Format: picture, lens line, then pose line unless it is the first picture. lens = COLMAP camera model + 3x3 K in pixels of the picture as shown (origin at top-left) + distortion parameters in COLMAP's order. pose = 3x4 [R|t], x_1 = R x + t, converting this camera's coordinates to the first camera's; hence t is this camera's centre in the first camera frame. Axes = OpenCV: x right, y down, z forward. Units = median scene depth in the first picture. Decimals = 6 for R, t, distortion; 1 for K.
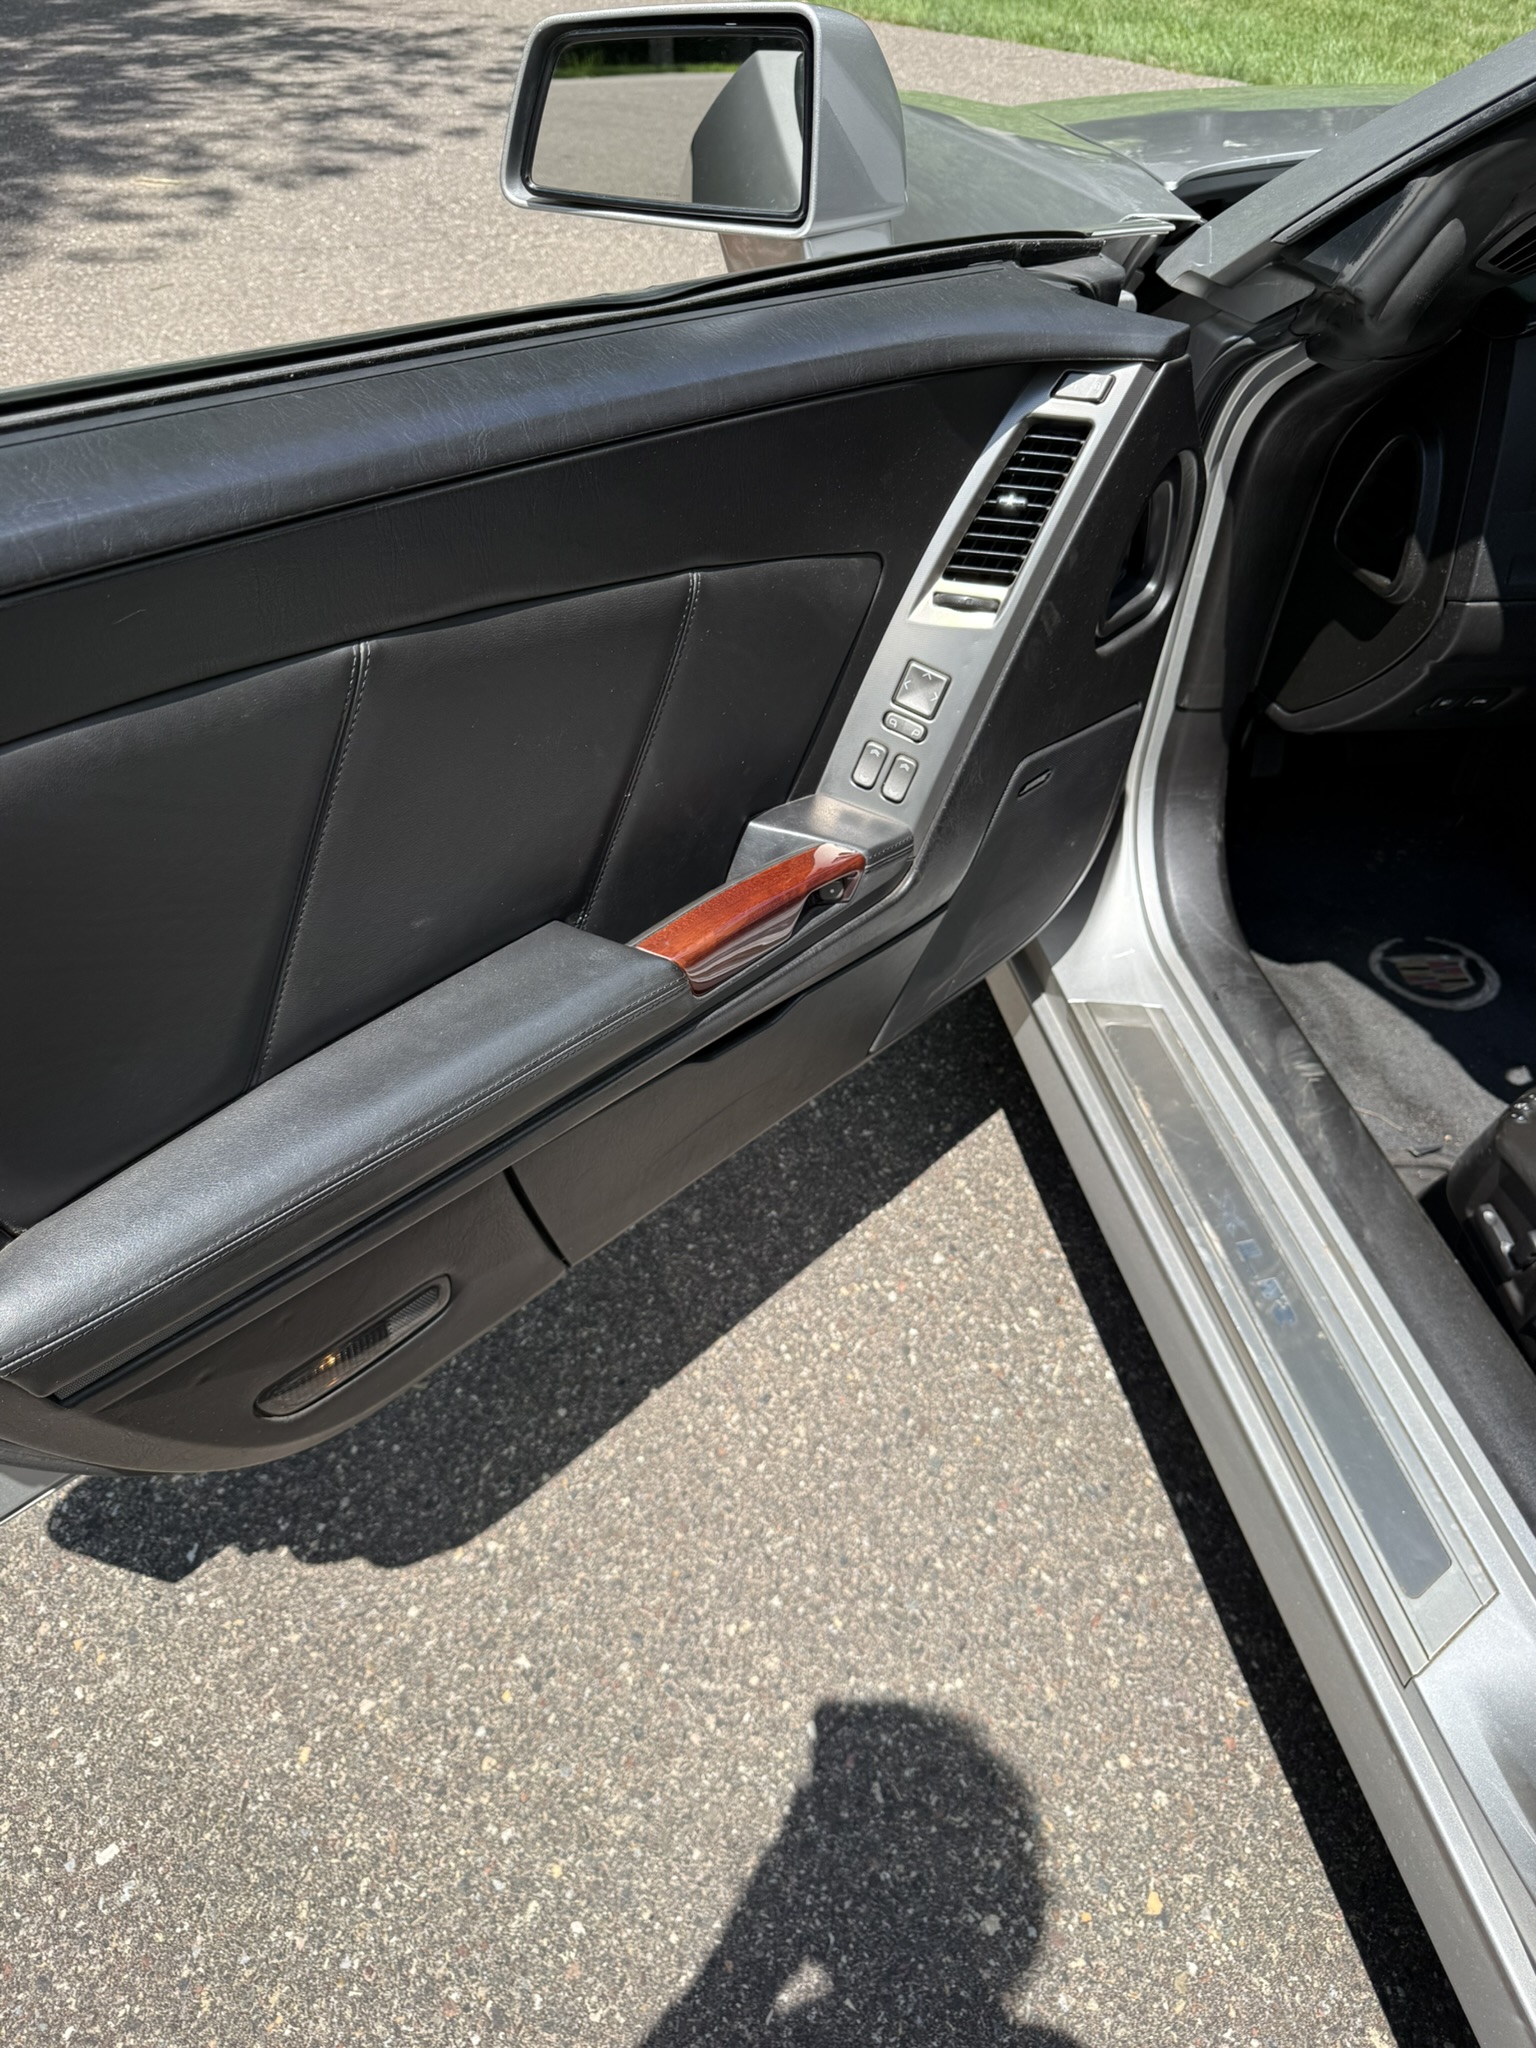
lens RADIAL K [[1499.0, 0, 768.0], [0, 1499.0, 1024.0], [0, 0, 1]] dist [0.071568, -0.075262]
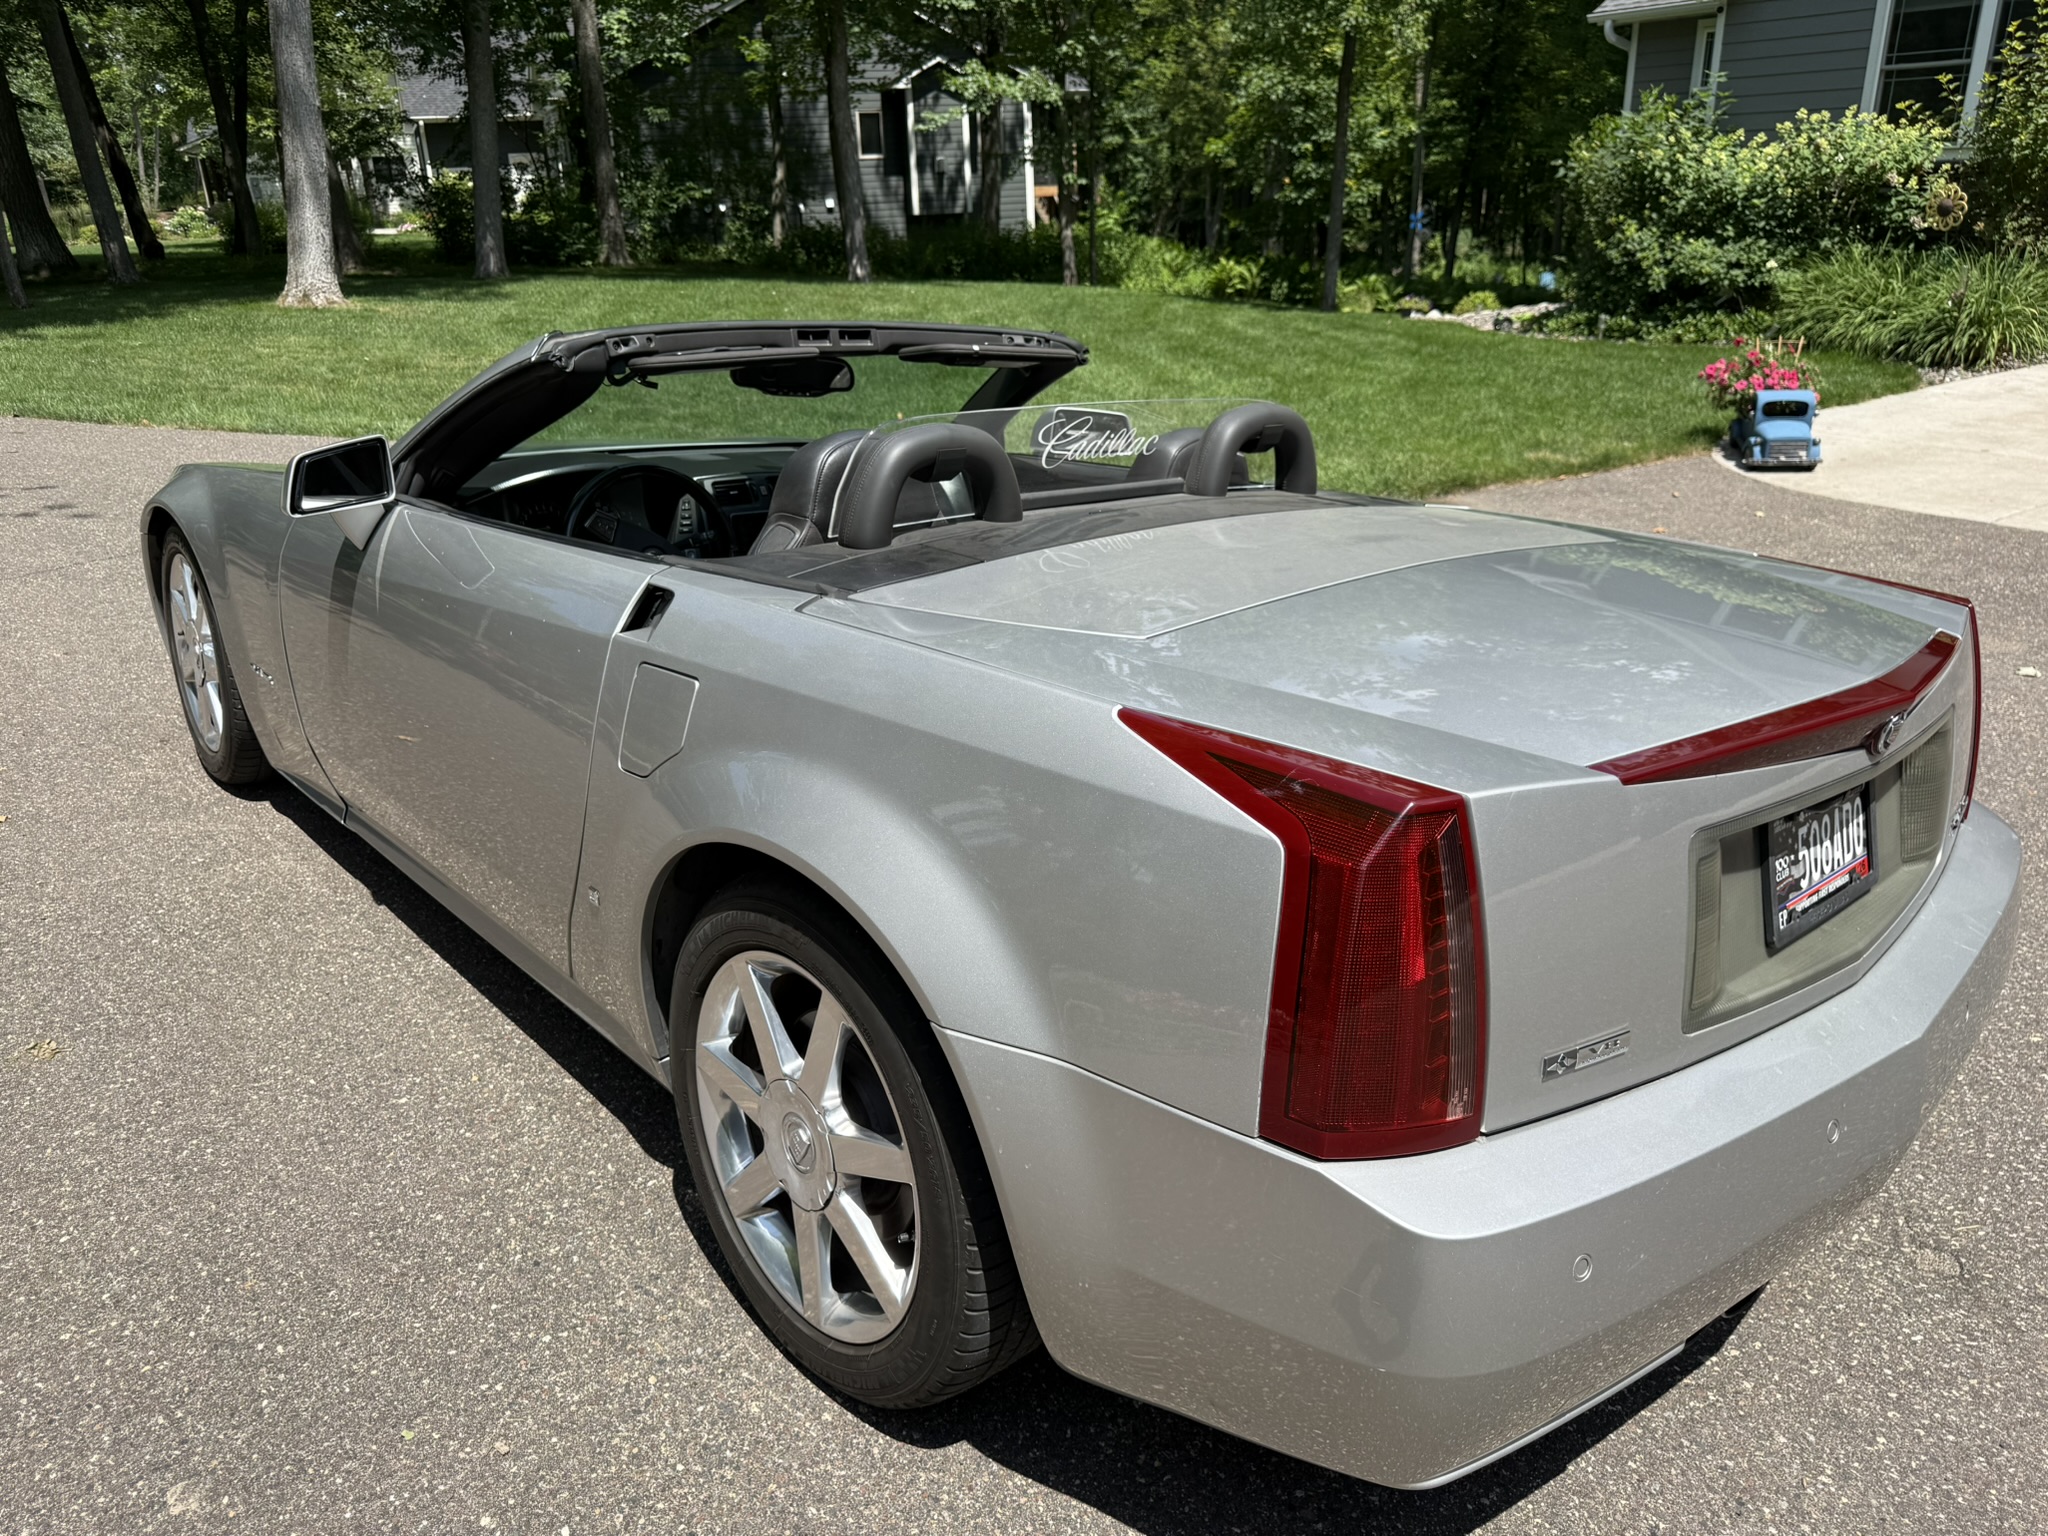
lens RADIAL K [[1499.0, 0, 1000.3], [0, 1499.0, 775.3], [0, 0, 1]] dist [0.071568, -0.075262]
pose [[0.863671, -0.173394, 0.473294, -0.011787], [0.323325, 0.910922, -0.256286, 0.148822], [-0.386696, 0.374375, 0.842799, -0.225954]]
